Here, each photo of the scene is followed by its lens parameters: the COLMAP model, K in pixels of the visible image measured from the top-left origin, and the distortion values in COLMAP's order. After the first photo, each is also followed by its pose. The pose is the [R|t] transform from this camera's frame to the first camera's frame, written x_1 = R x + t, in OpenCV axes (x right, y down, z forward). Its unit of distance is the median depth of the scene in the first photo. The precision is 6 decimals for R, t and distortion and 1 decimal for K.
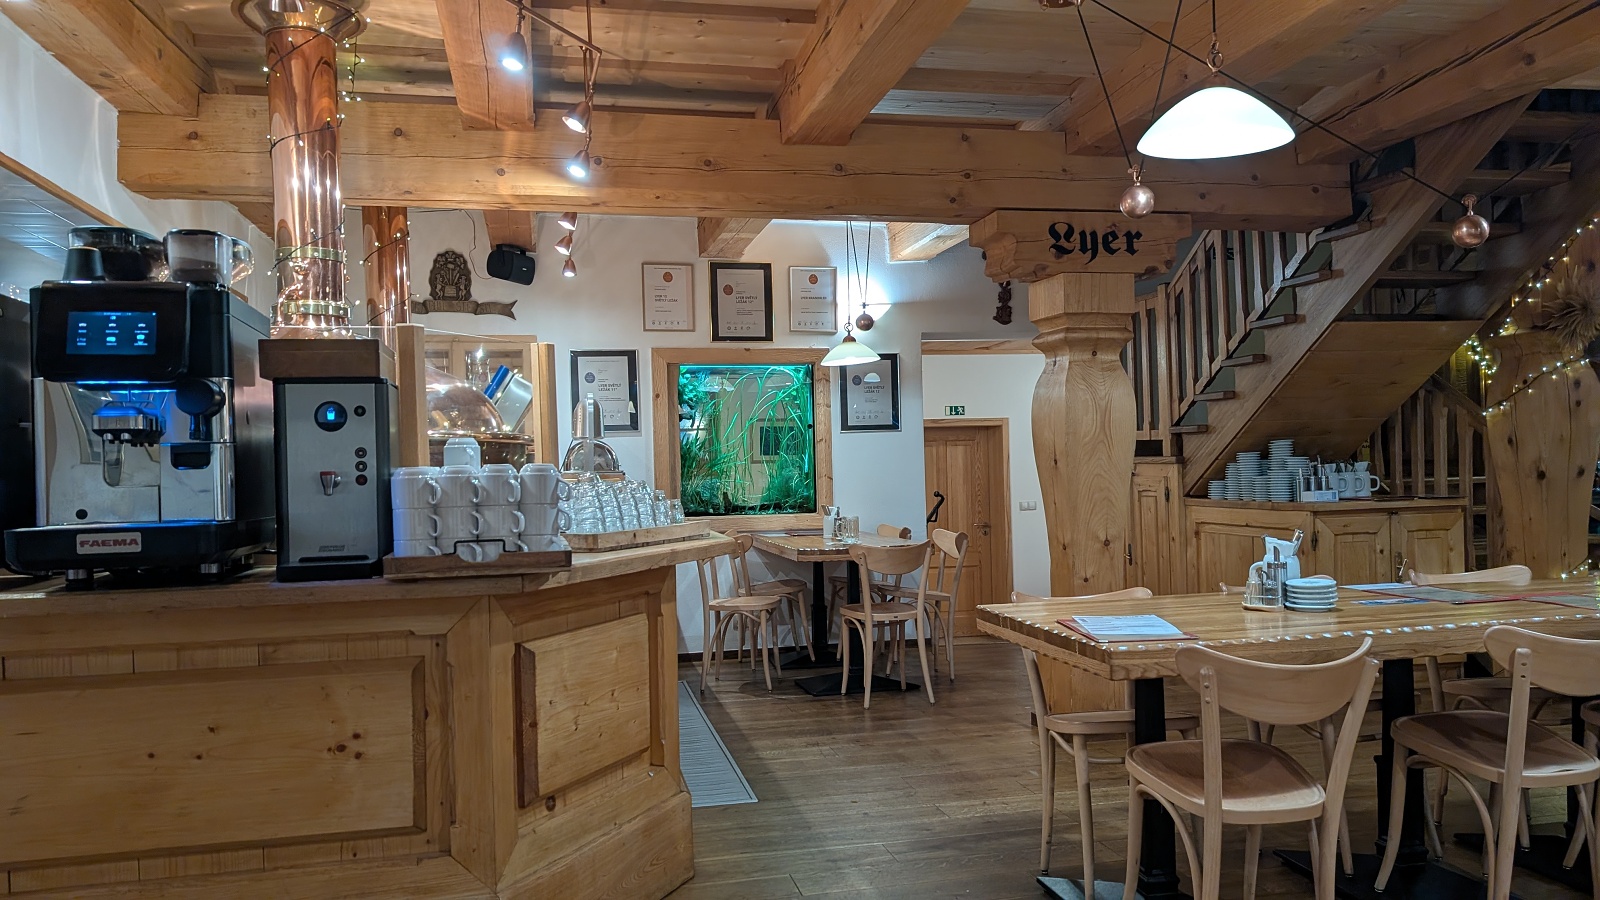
lens RADIAL K [[1145.9, 0, 800.1], [0, 1145.9, 449.7], [0, 0, 1]] dist [-0.000260, -0.001795]
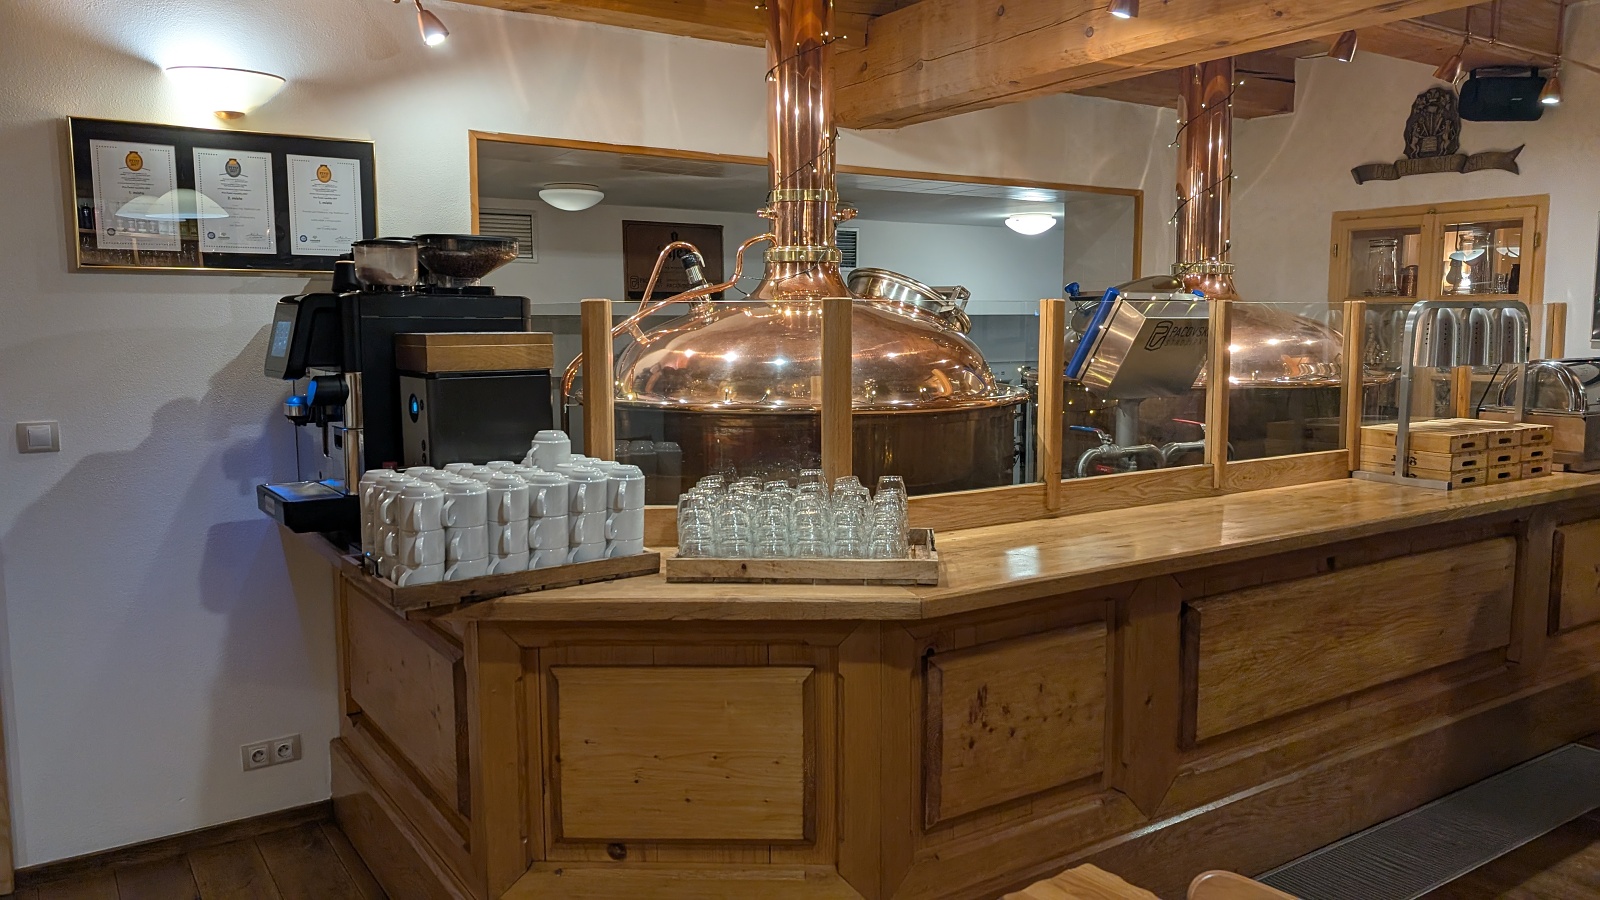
lens RADIAL K [[1145.9, 0, 797.3], [0, 1145.9, 454.4], [0, 0, 1]] dist [-0.000260, -0.001795]
pose [[0.369099, 0.126008, -0.920808, 0.250782], [0.011614, 0.990064, 0.140140, -0.048451], [0.929318, -0.062420, 0.363968, 0.339120]]
